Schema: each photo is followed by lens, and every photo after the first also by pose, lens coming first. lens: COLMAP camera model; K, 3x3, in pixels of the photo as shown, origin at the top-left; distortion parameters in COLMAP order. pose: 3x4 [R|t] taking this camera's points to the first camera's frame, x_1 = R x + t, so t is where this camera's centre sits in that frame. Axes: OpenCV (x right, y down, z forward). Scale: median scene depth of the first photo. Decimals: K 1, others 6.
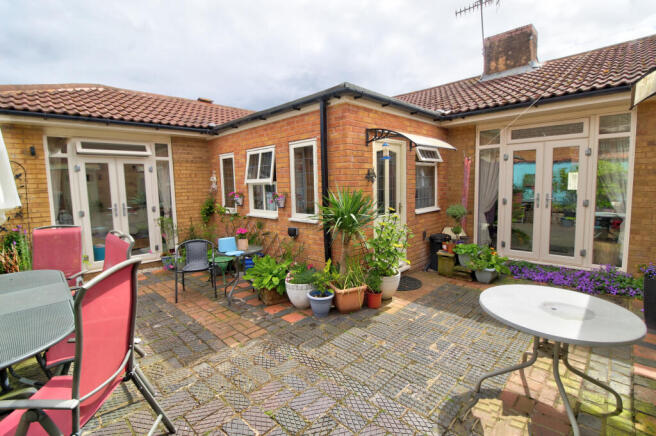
lens RADIAL K [[311.4, 0, 328.0], [0, 311.4, 218.0], [0, 0, 1]] dist [-0.000529, -0.013012]
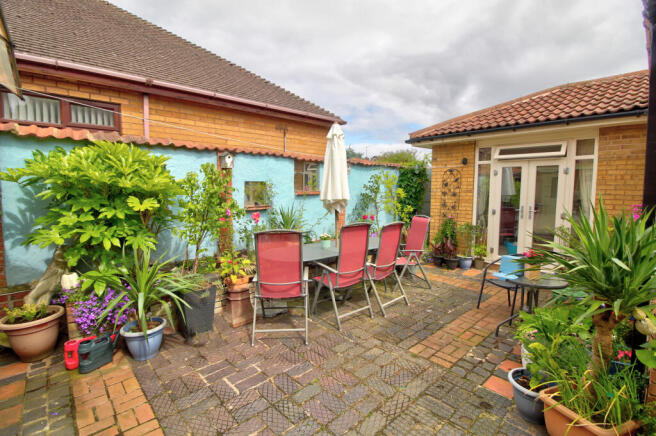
lens RADIAL K [[311.4, 0, 328.0], [0, 311.4, 218.0], [0, 0, 1]] dist [-0.000529, -0.013012]
pose [[-0.070423, 0.118447, -0.990460, 0.408115], [-0.115741, 0.985249, 0.126053, -0.066321], [0.990780, 0.123513, -0.055675, 0.457350]]
